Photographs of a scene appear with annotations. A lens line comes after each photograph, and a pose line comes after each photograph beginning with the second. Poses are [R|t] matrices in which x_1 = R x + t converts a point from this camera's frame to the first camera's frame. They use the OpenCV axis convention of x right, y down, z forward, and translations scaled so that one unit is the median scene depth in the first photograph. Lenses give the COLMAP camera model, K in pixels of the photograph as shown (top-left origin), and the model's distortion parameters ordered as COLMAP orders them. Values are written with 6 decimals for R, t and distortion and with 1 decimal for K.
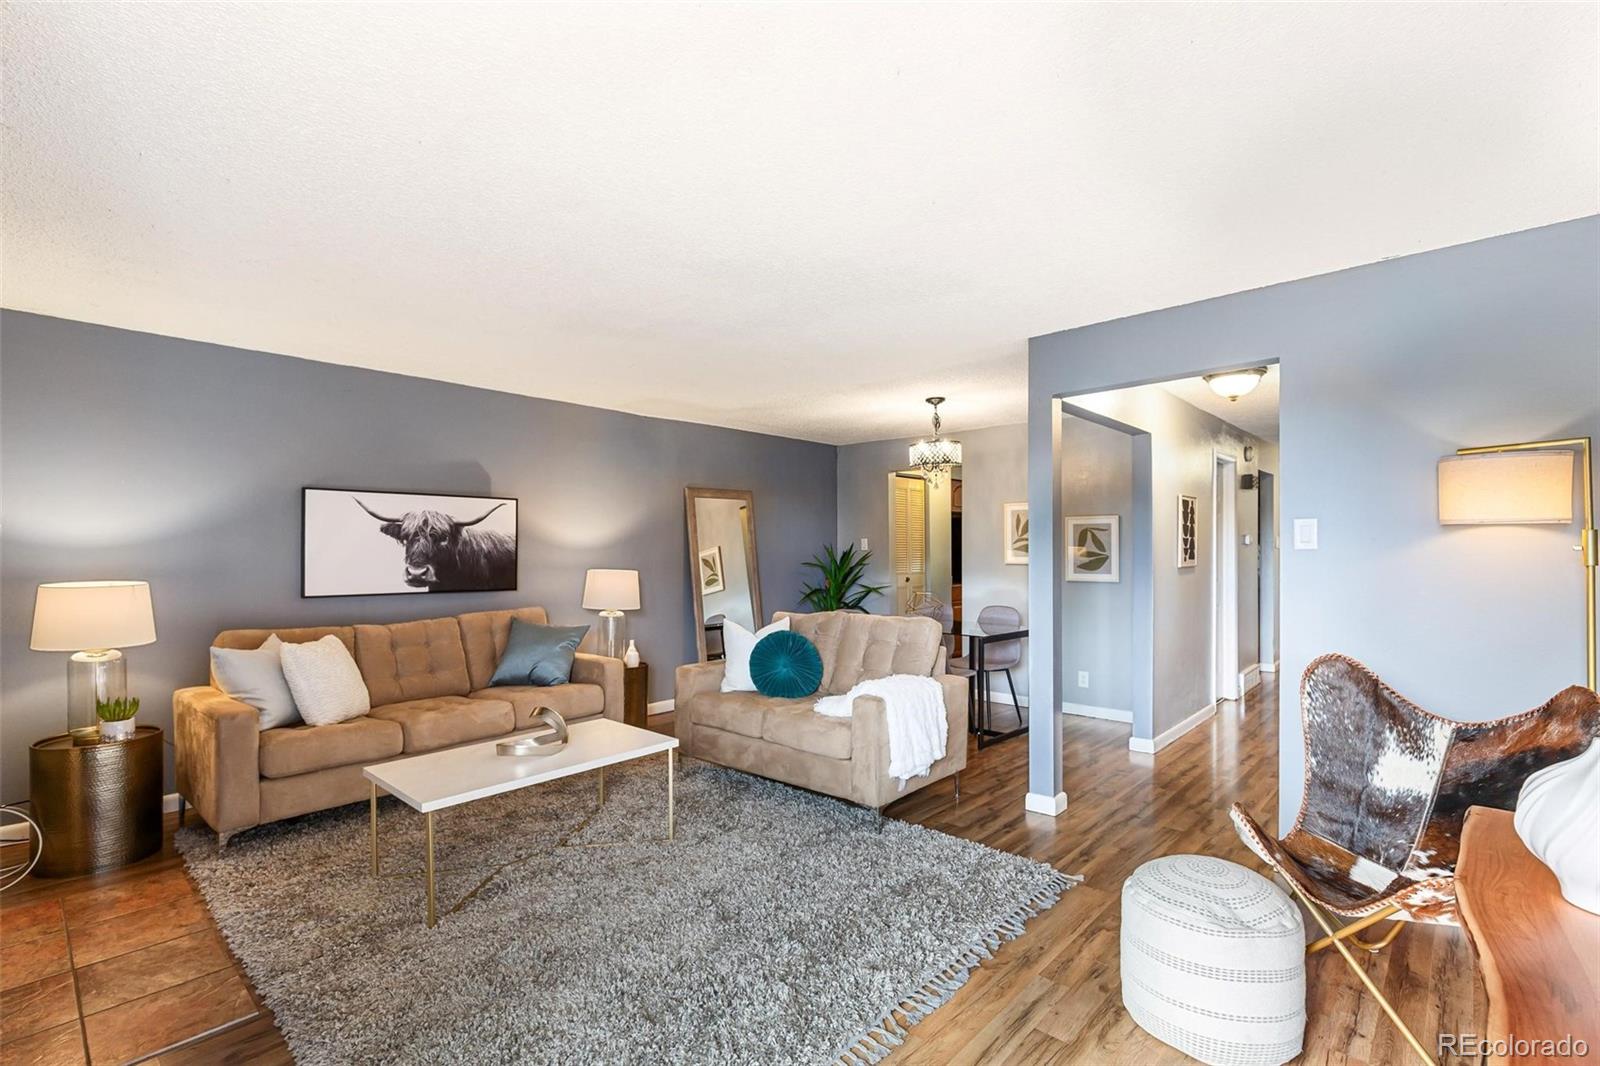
lens RADIAL K [[730.7, 0, 803.9], [0, 730.7, 552.9], [0, 0, 1]] dist [0.001203, 0.000020]
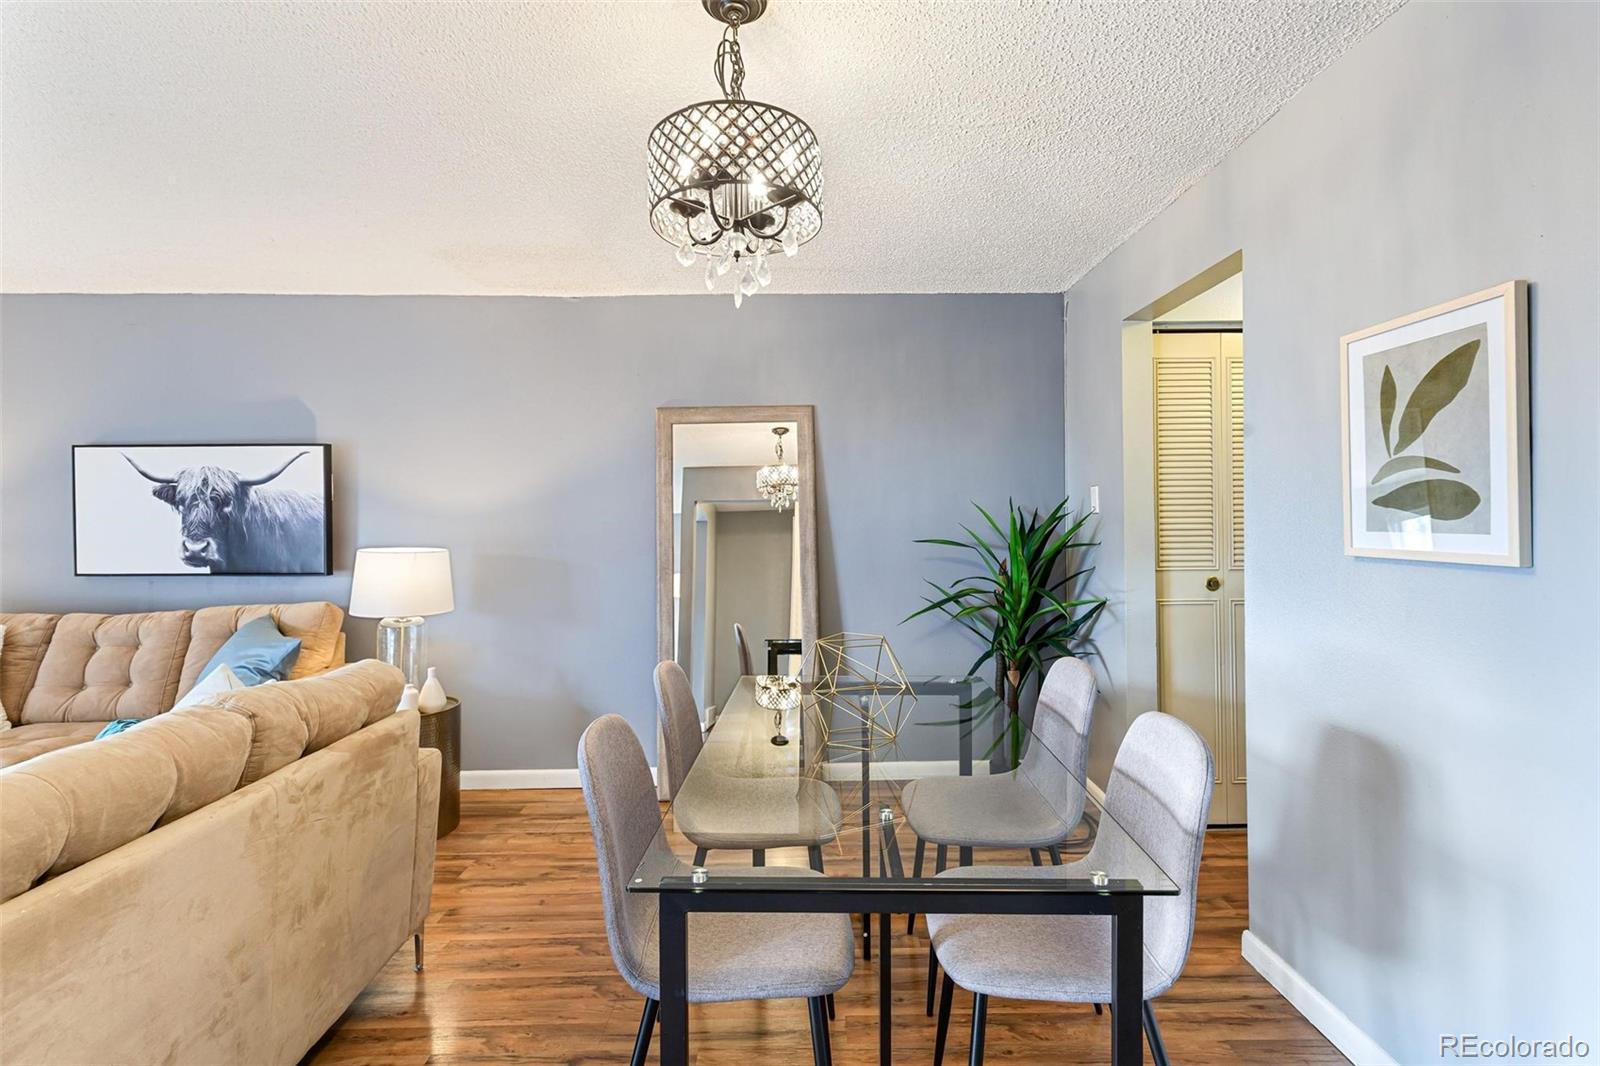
lens RADIAL K [[731.8, 0, 797.1], [0, 731.8, 523.5], [0, 0, 1]] dist [0.003019, -0.000095]
pose [[0.692490, -0.002247, -0.721424, 0.461198], [0.003706, 0.999993, 0.000442, 0.003143], [0.721418, -0.002980, 0.692493, 0.915733]]
